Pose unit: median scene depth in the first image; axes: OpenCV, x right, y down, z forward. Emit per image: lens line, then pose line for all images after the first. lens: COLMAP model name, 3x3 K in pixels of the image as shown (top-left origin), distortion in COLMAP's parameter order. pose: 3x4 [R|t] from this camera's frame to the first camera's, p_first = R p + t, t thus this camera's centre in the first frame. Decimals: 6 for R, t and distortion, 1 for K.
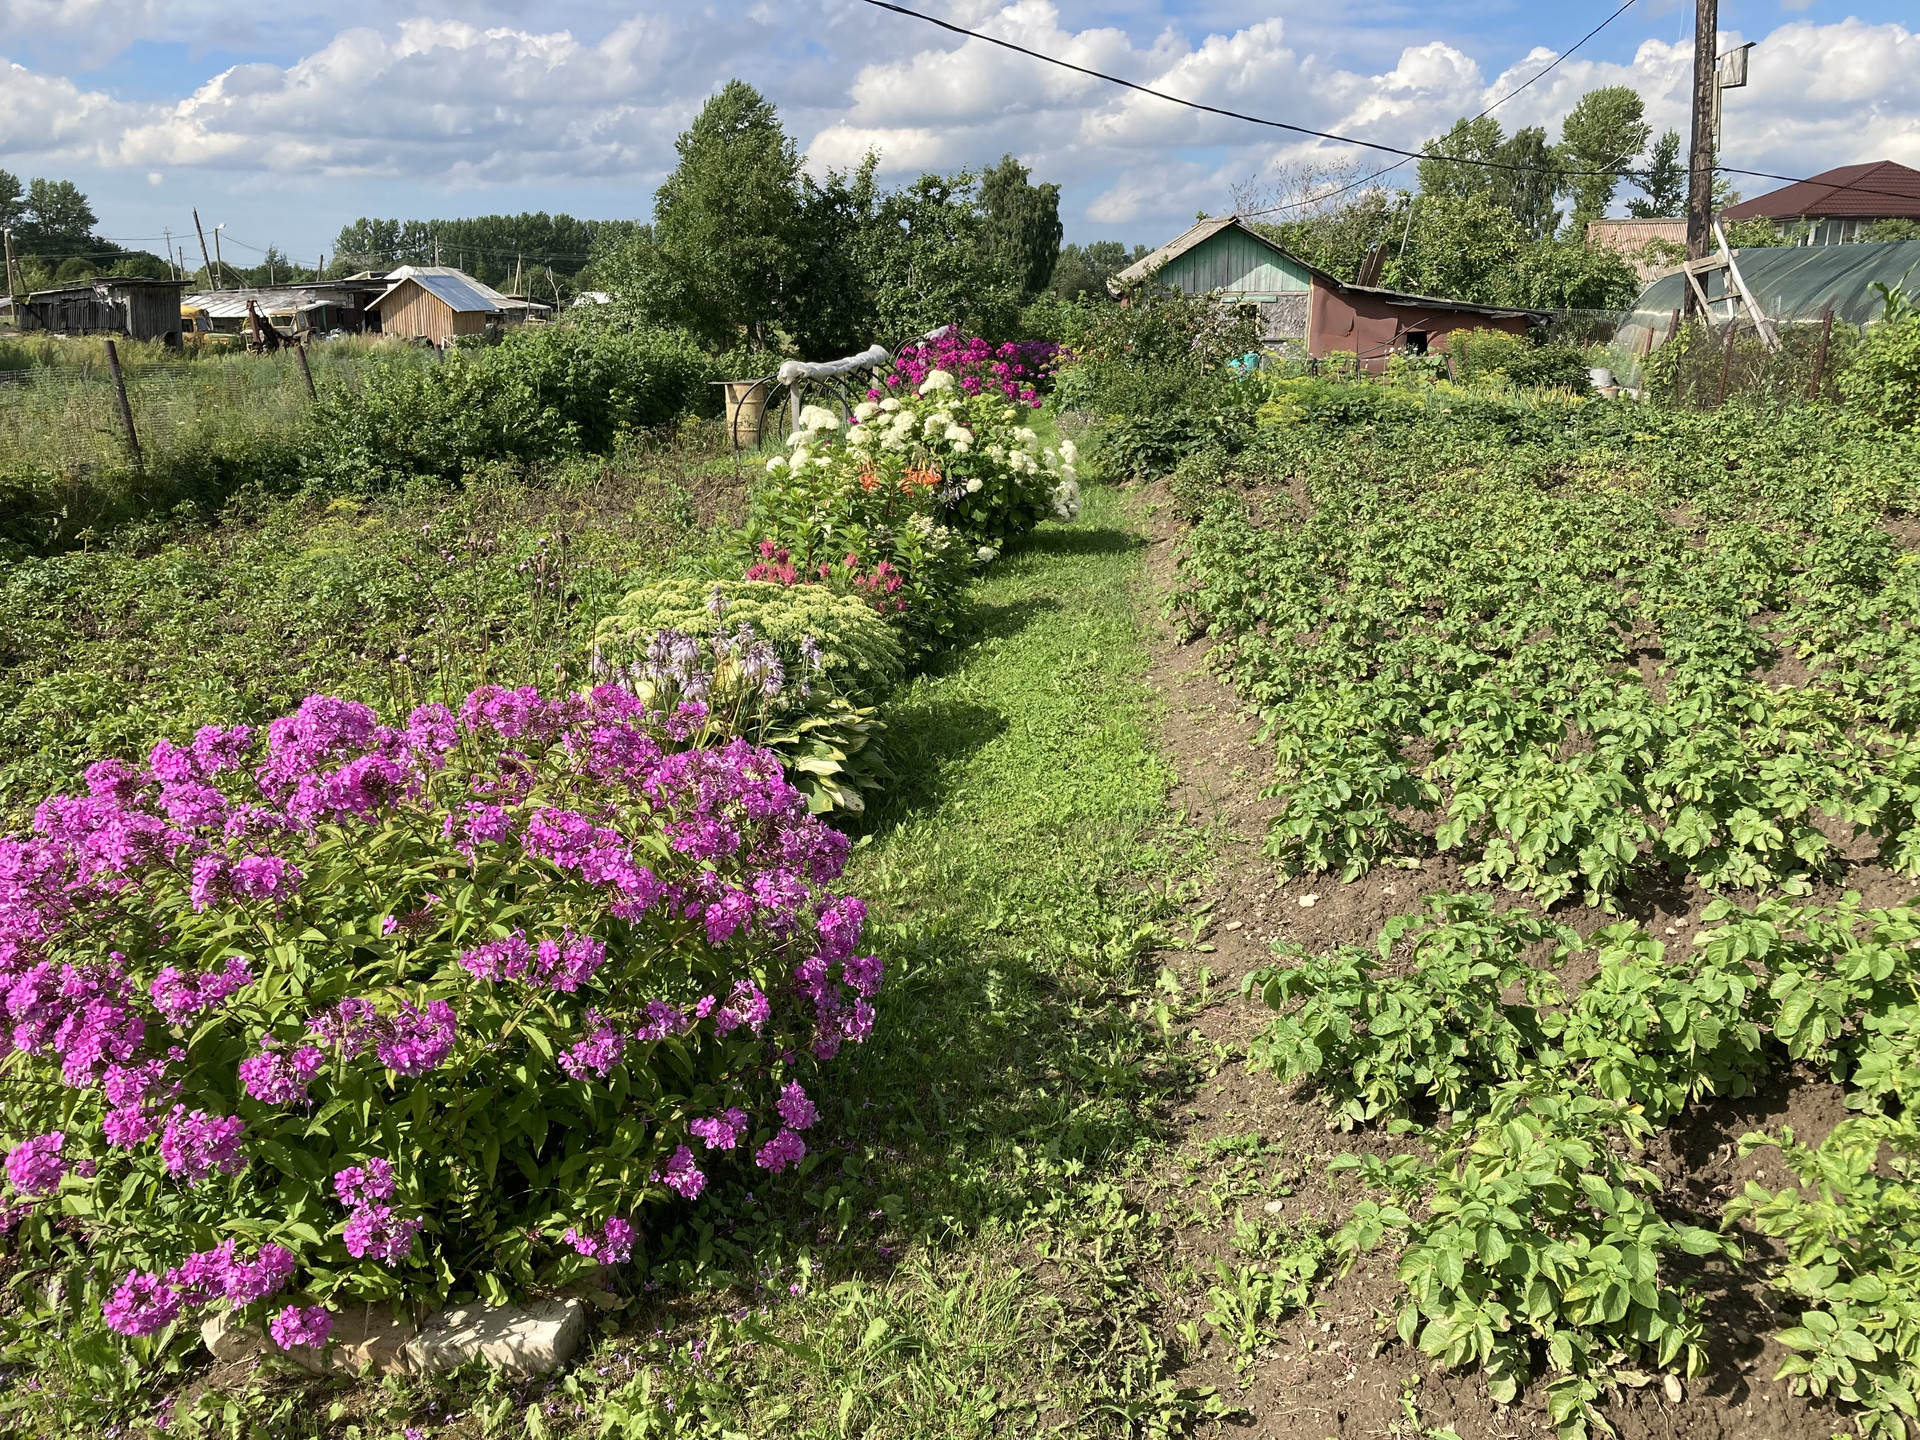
lens RADIAL K [[1541.5, 0, 961.6], [0, 1541.5, 731.5], [0, 0, 1]] dist [-0.000127, 0.001604]
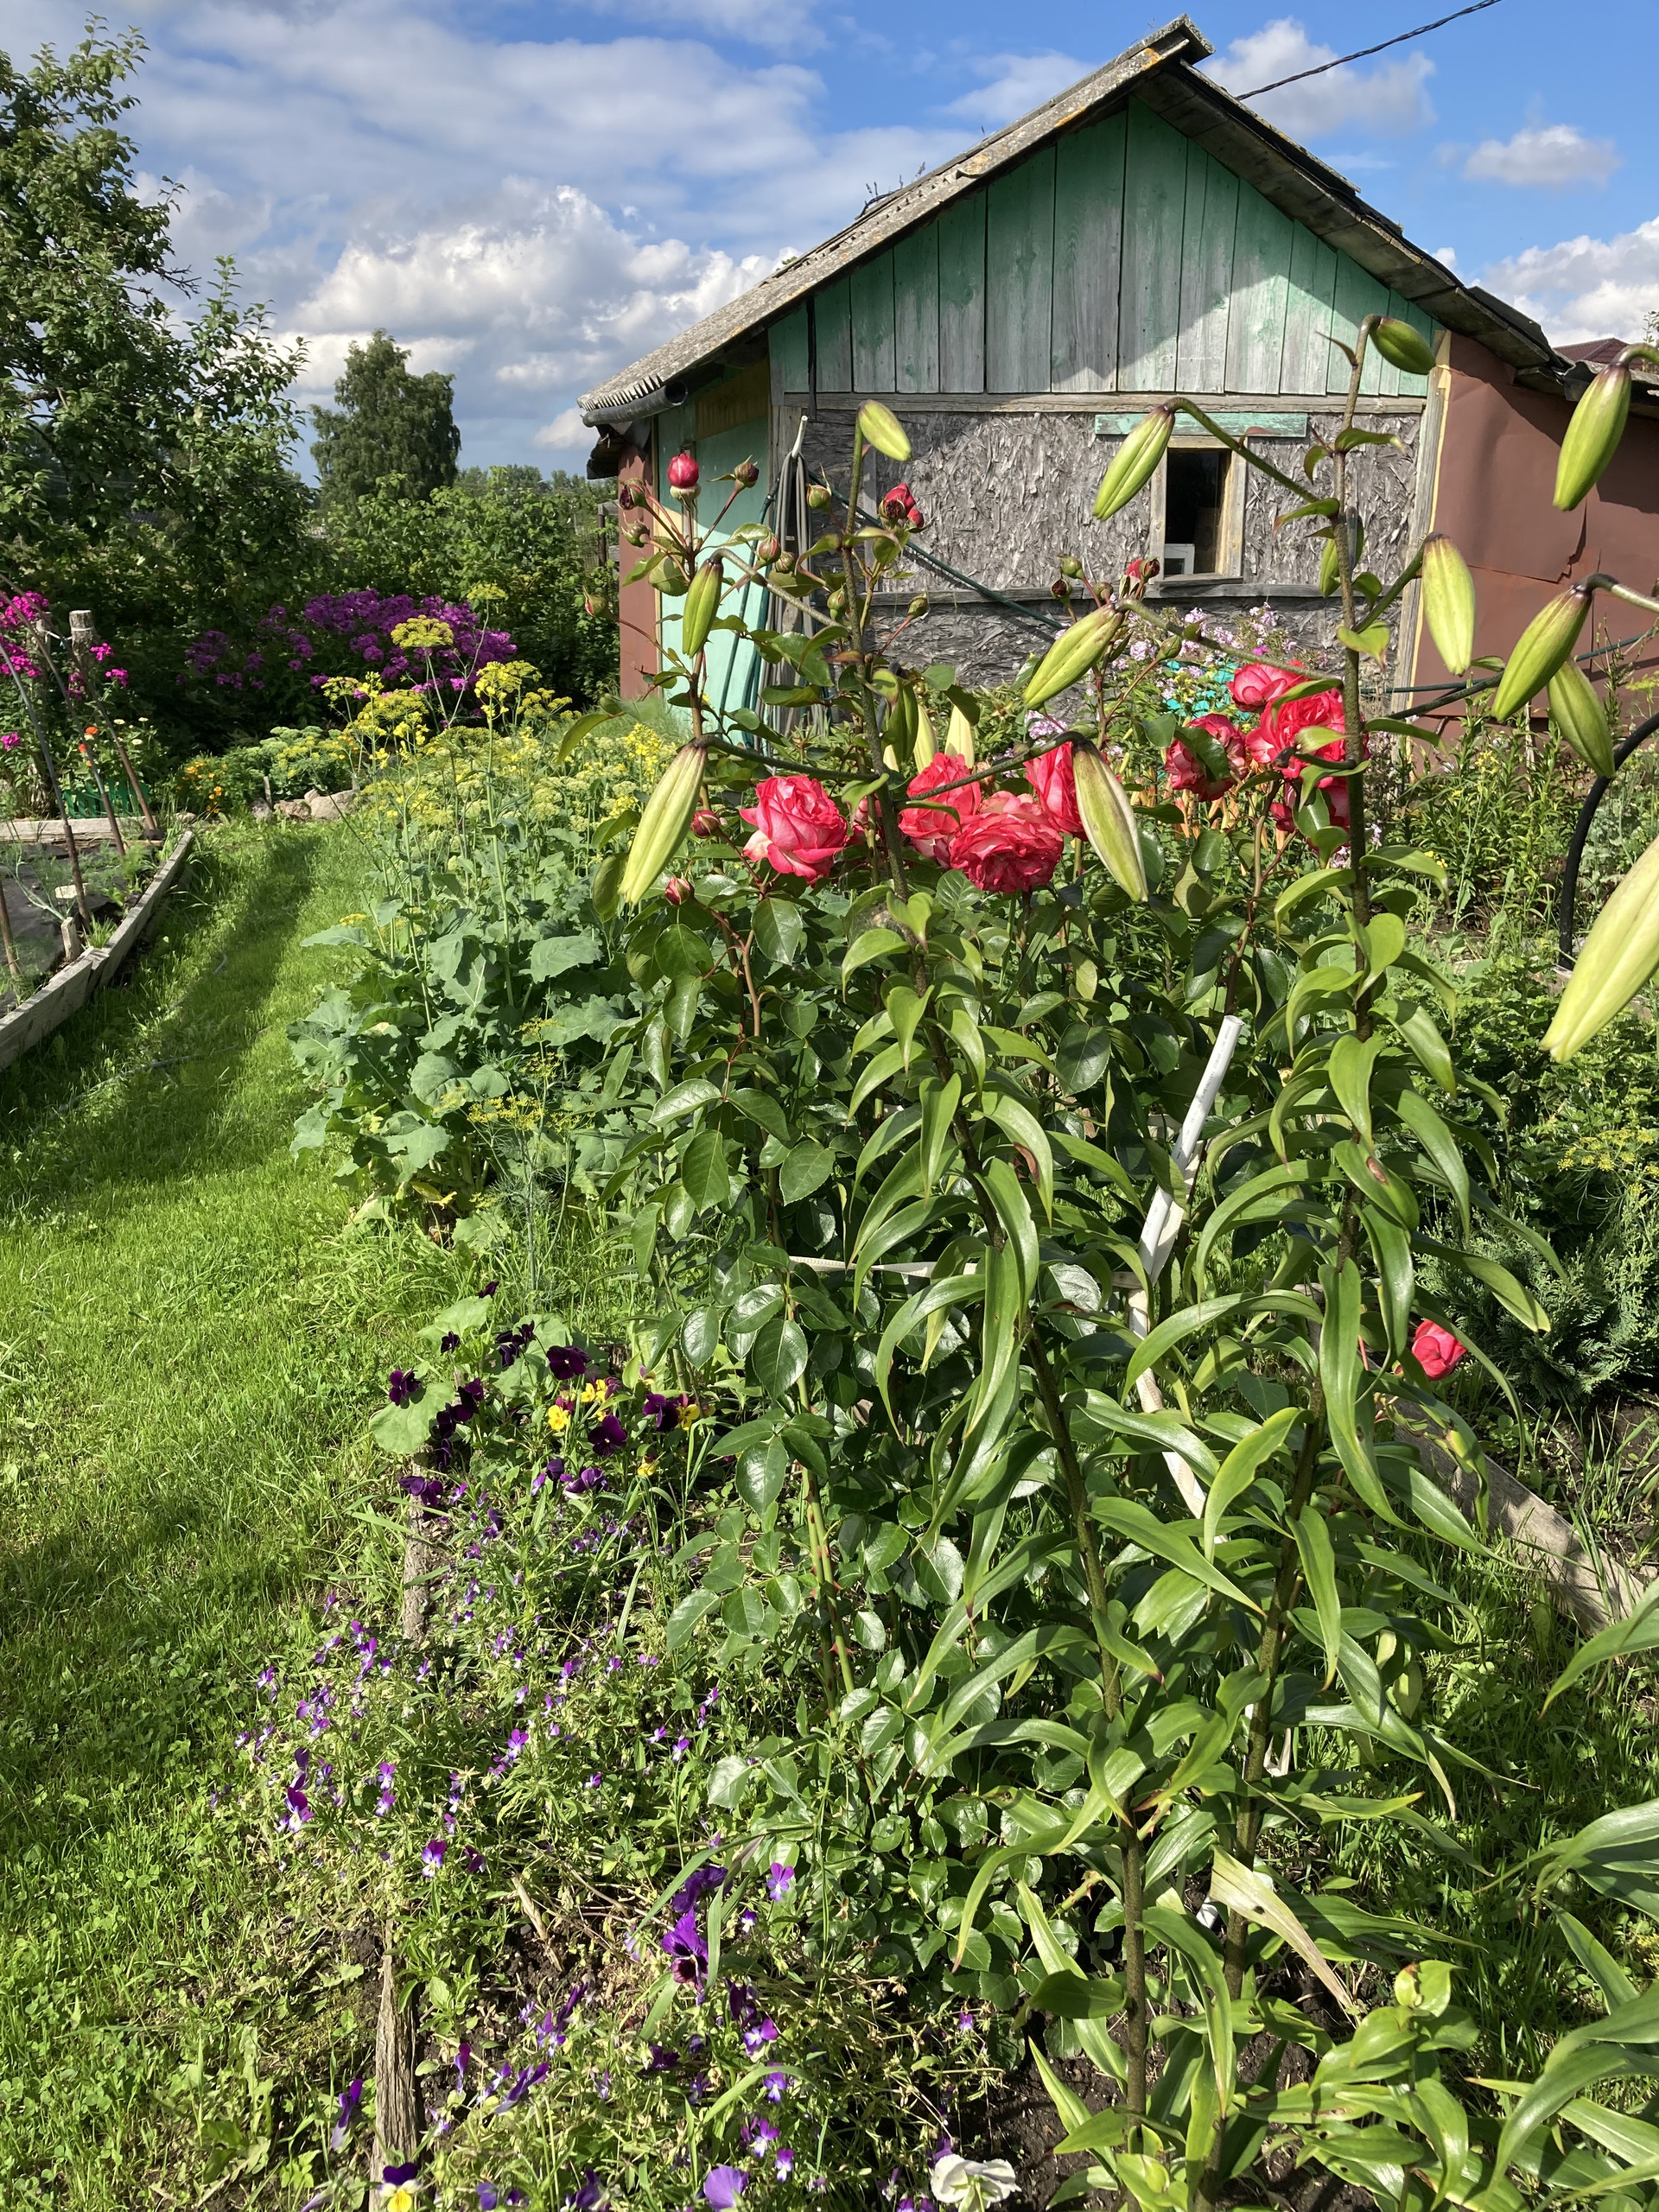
lens RADIAL K [[1775.9, 0, 834.1], [0, 1775.9, 1097.9], [0, 0, 1]] dist [-0.000127, 0.001604]
pose [[0.967243, -0.069896, 0.244039, 0.029686], [0.062136, 0.997291, 0.039361, -0.102998], [-0.246129, -0.022908, 0.968966, 0.403614]]
